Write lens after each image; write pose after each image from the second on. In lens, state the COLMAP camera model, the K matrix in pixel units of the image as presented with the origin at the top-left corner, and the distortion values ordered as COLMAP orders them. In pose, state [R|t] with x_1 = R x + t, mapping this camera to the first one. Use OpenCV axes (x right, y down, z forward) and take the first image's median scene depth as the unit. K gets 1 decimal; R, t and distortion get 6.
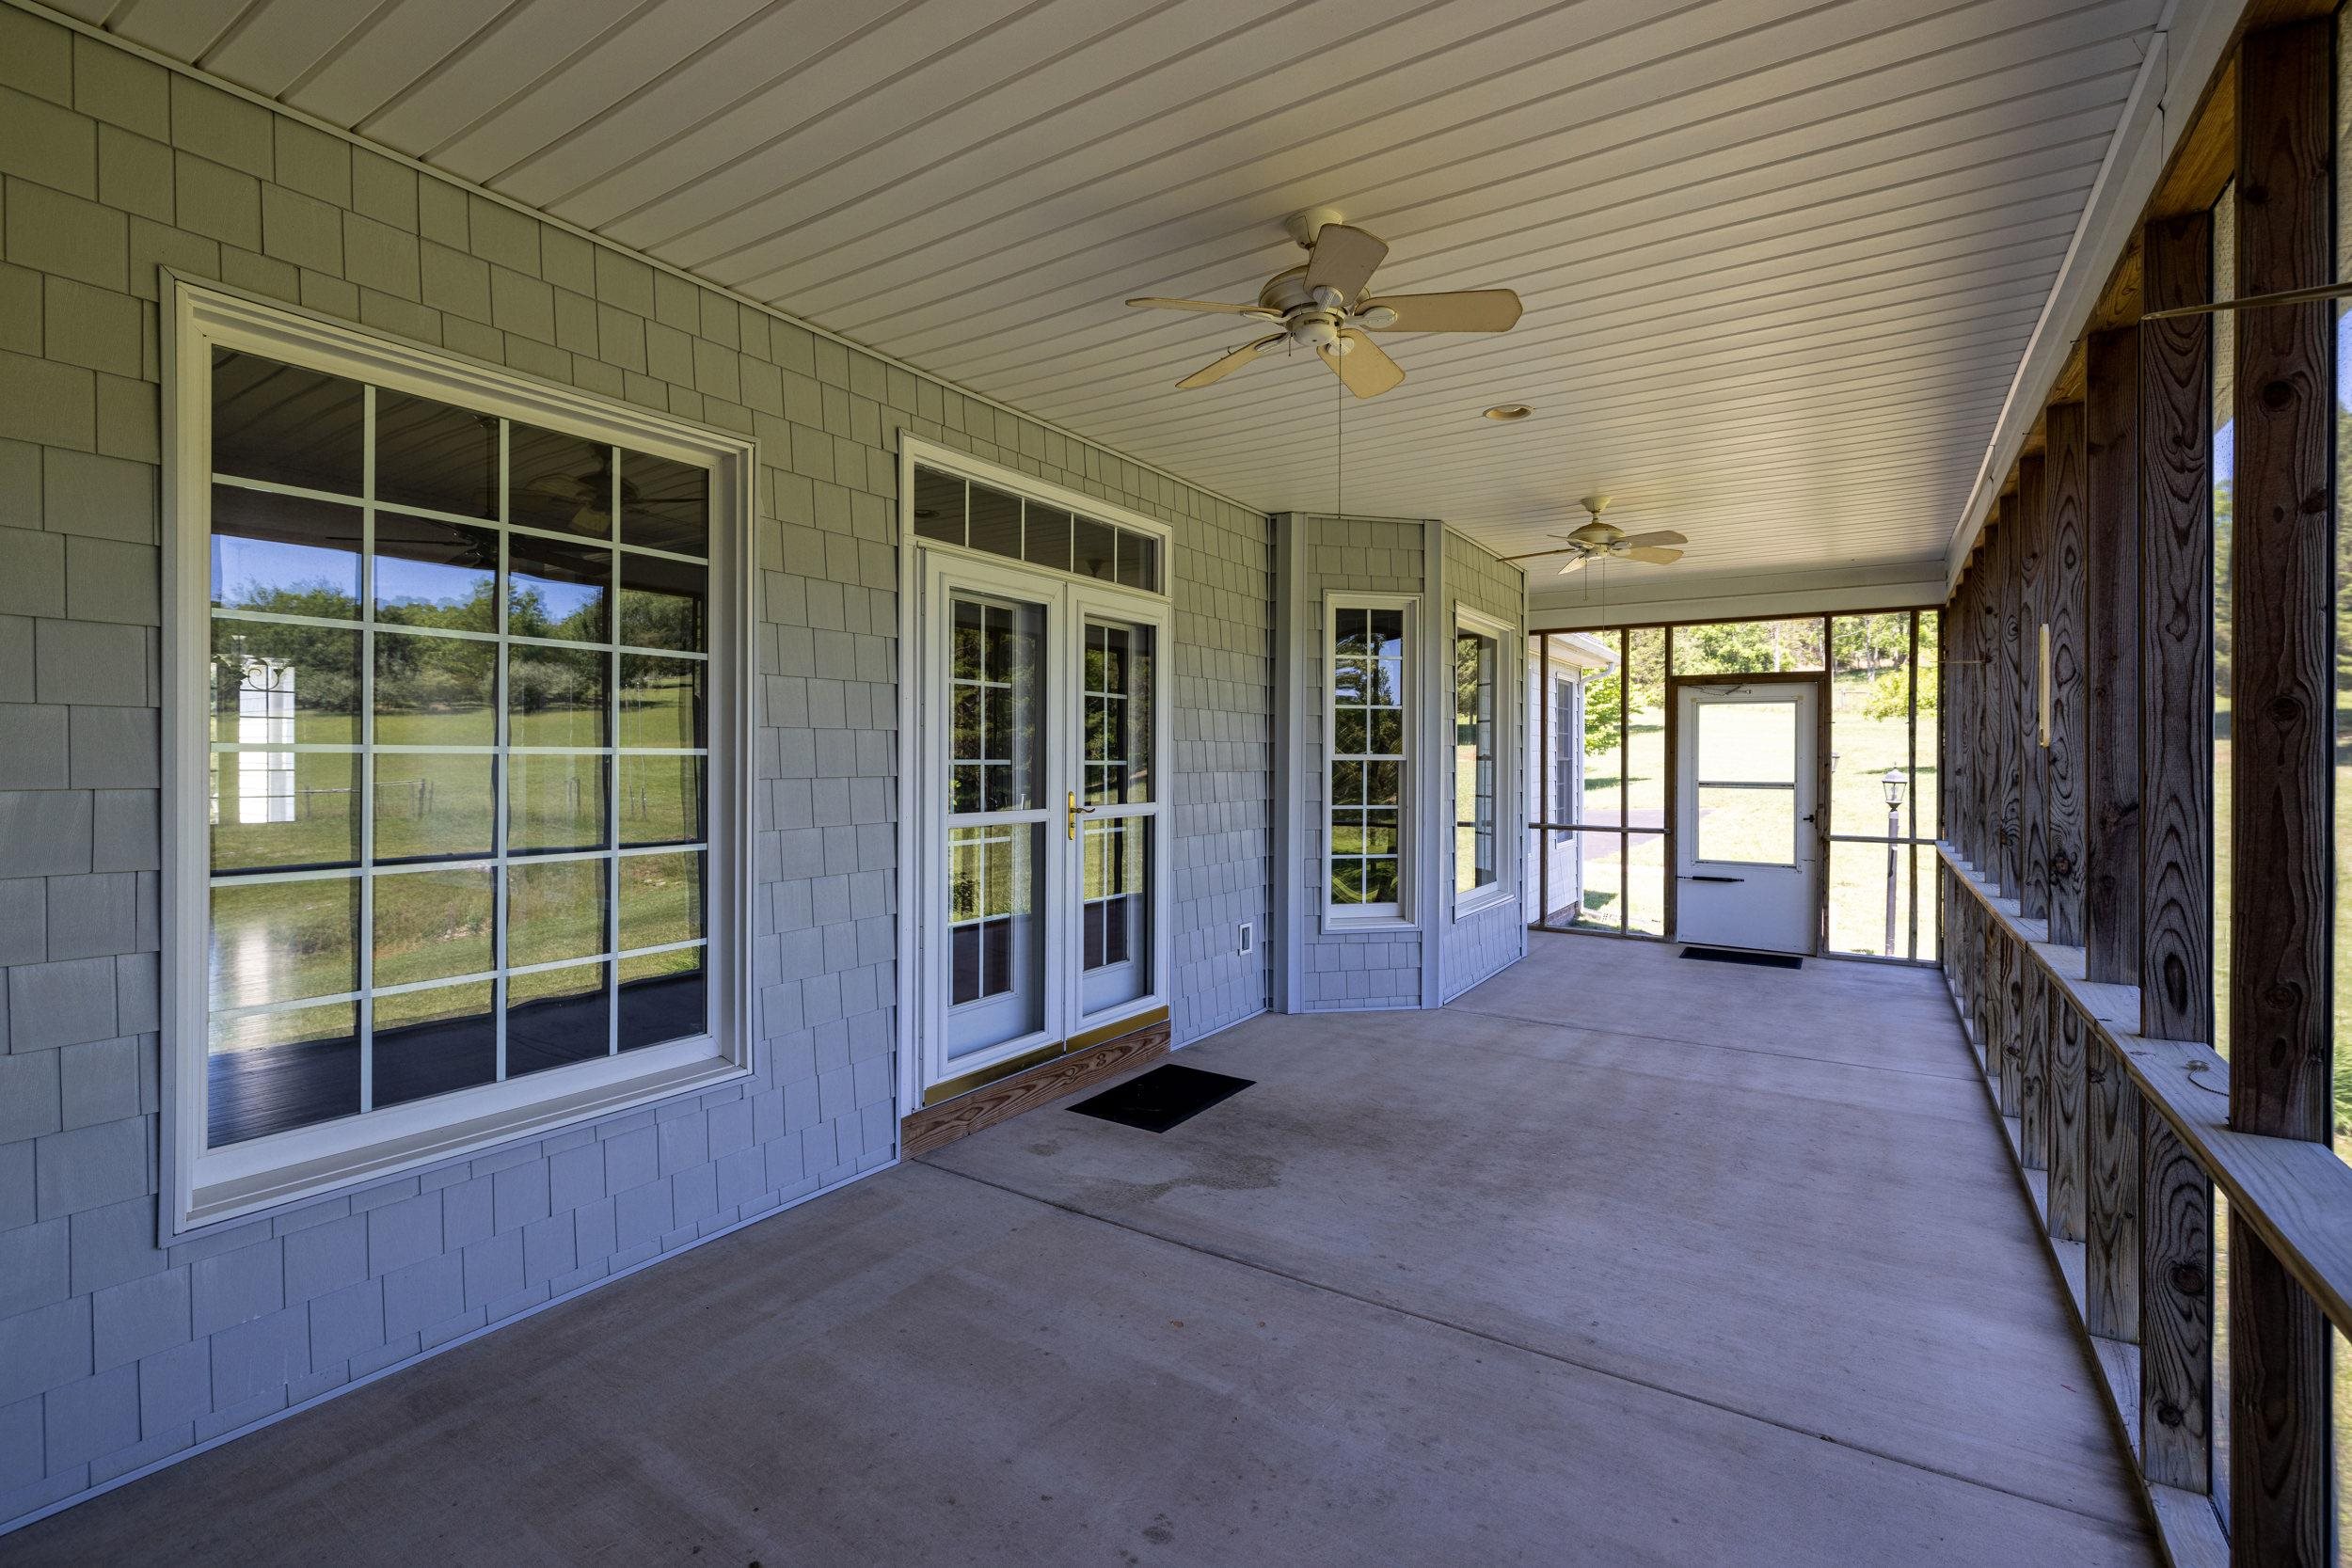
lens RADIAL K [[1023.7, 0, 1133.8], [0, 1023.7, 761.6], [0, 0, 1]] dist [-0.003156, -0.000131]
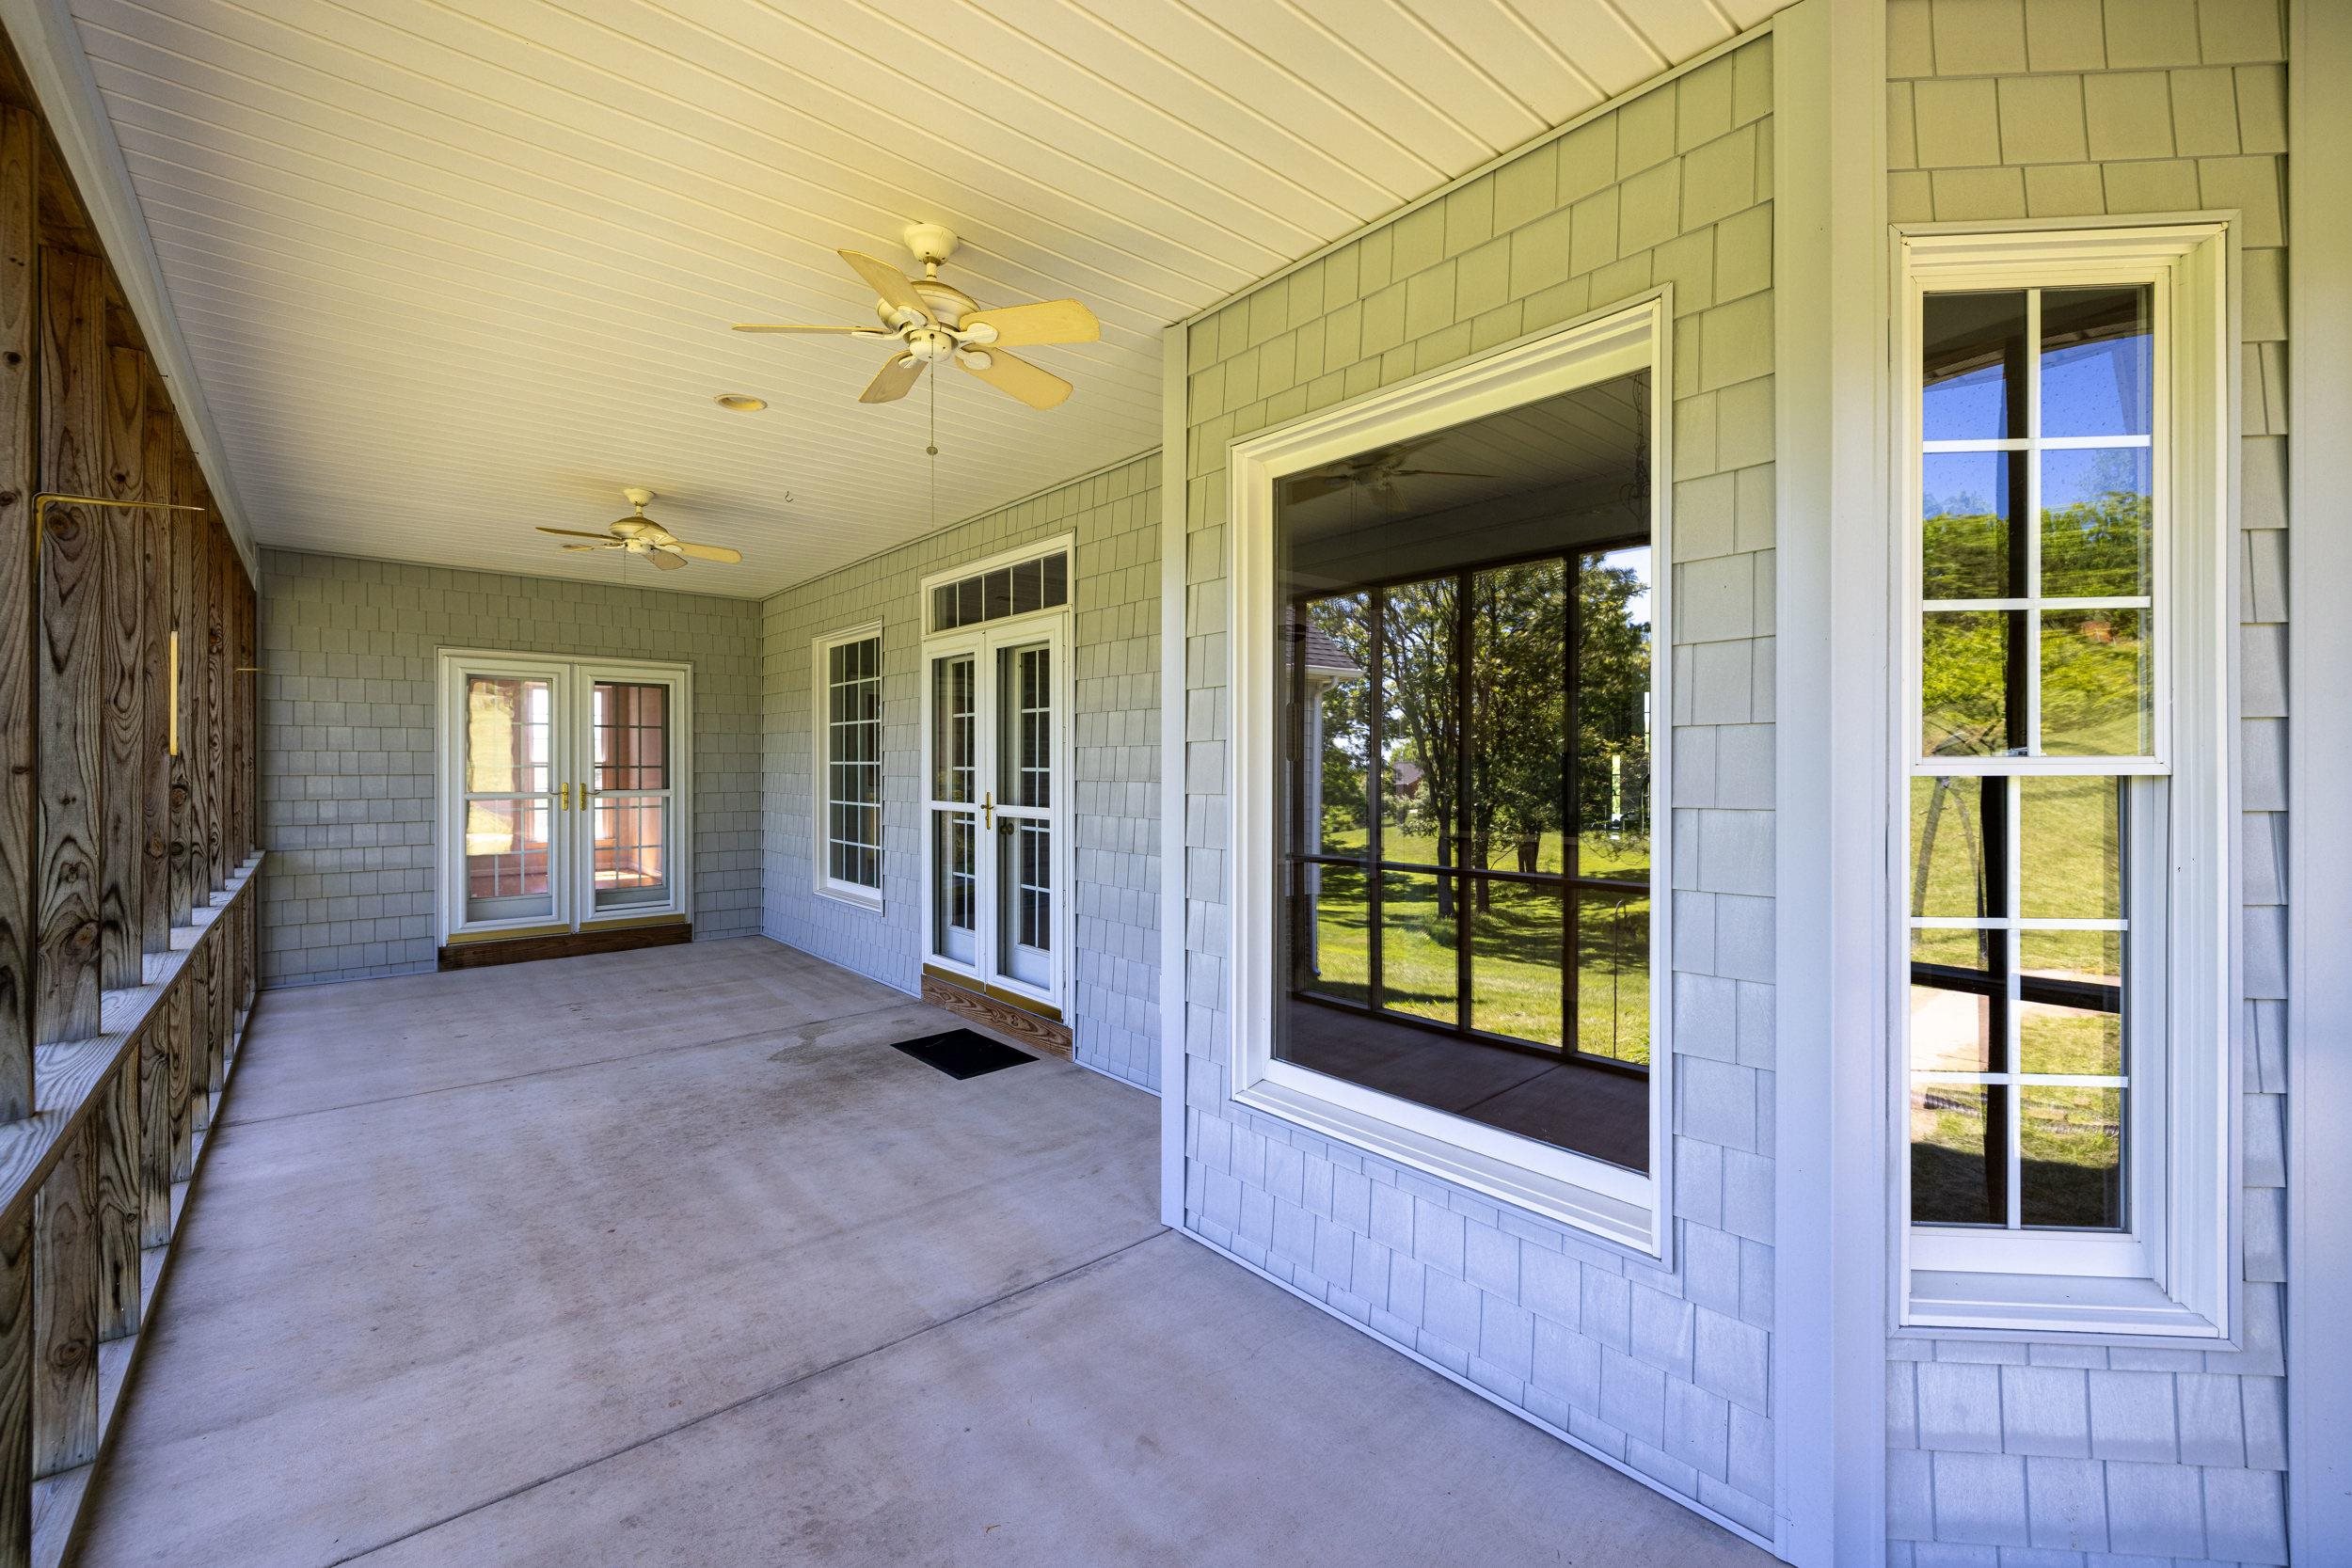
lens RADIAL K [[1023.7, 0, 1133.8], [0, 1023.7, 761.6], [0, 0, 1]] dist [-0.003156, -0.000131]
pose [[-0.283122, -0.000869, -0.959084, 1.124647], [-0.001798, 0.999998, -0.000376, -0.007603], [0.959082, 0.001618, -0.283123, 1.549112]]
